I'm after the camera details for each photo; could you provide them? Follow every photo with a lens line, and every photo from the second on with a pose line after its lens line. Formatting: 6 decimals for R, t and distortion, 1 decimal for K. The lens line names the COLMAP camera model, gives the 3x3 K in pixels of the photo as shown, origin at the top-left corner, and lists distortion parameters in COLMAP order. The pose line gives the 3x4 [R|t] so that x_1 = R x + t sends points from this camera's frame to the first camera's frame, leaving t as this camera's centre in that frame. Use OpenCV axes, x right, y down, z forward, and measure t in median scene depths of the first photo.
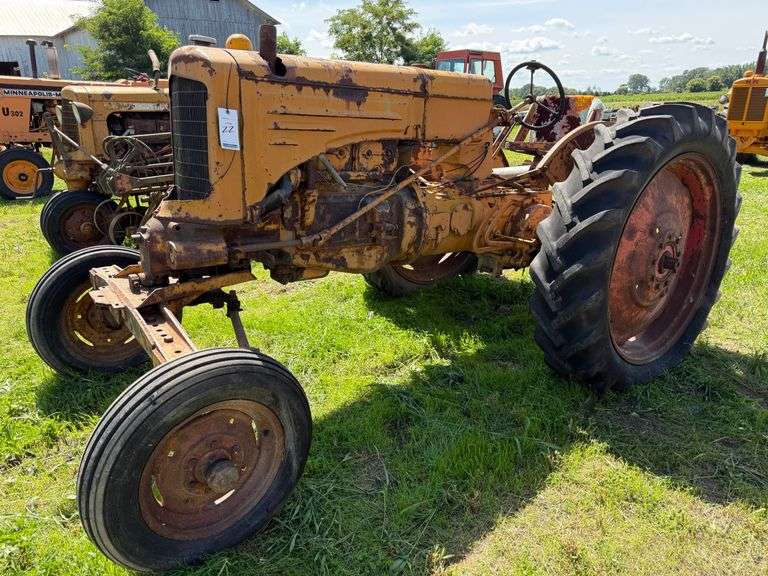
lens RADIAL K [[553.1, 0, 388.0], [0, 553.1, 289.0], [0, 0, 1]] dist [0.007339, -0.007189]
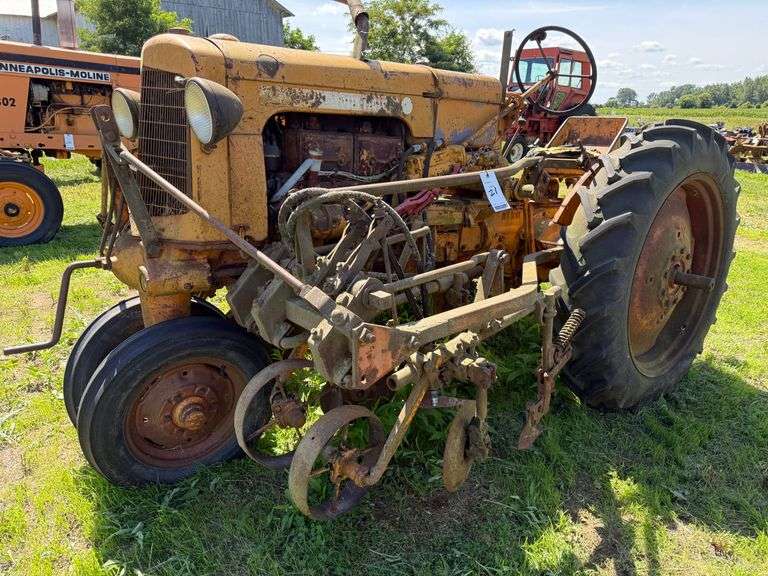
lens RADIAL K [[553.1, 0, 388.0], [0, 553.1, 289.0], [0, 0, 1]] dist [0.007339, -0.007189]
pose [[0.998972, 0.034528, 0.029358, -0.251200], [-0.034397, 0.999396, -0.004967, -0.117917], [-0.029512, 0.003952, 0.999557, 0.366970]]
